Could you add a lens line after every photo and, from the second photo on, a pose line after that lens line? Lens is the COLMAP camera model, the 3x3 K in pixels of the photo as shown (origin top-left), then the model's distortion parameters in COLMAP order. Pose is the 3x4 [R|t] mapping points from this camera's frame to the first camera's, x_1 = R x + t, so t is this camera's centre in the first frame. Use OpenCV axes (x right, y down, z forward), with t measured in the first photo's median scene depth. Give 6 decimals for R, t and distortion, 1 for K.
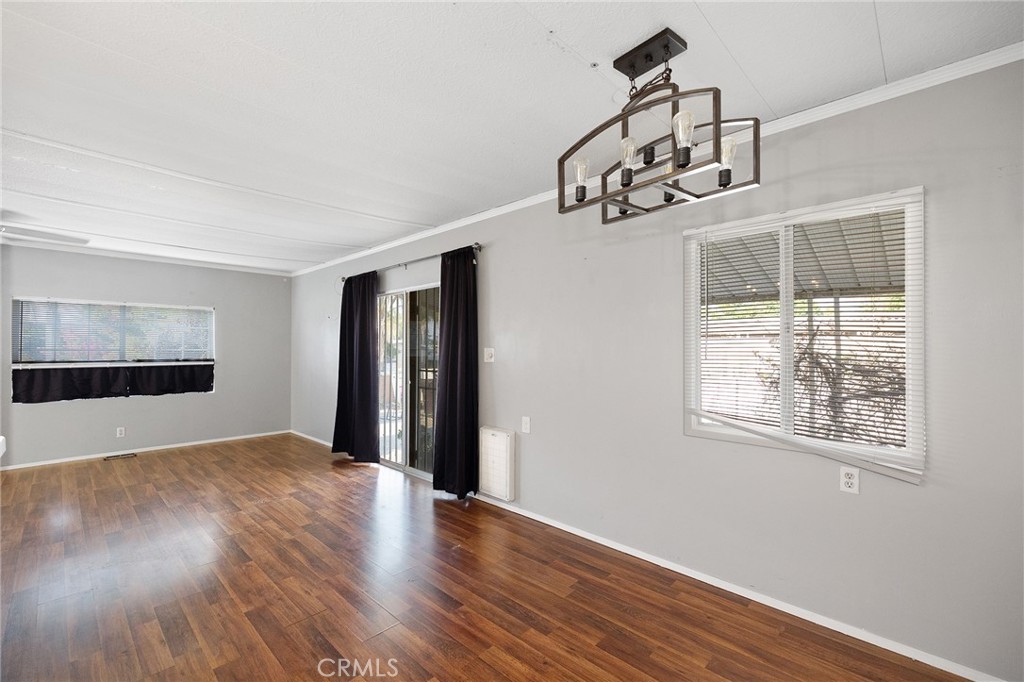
lens RADIAL K [[433.1, 0, 509.2], [0, 433.1, 346.4], [0, 0, 1]] dist [0.002286, 0.000434]
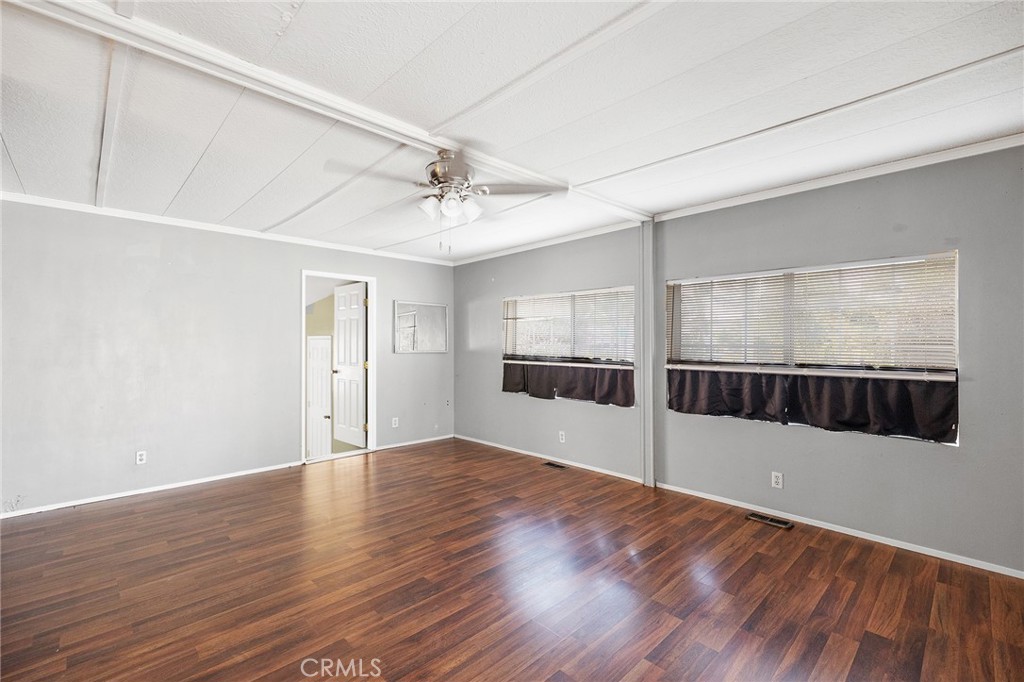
lens RADIAL K [[443.5, 0, 507.5], [0, 443.5, 342.6], [0, 0, 1]] dist [0.001324, 0.000563]
pose [[-0.043680, -0.001215, -0.999045, -0.311272], [0.003860, 0.999992, -0.001385, 0.002504], [0.999038, -0.003917, -0.043674, 0.810835]]
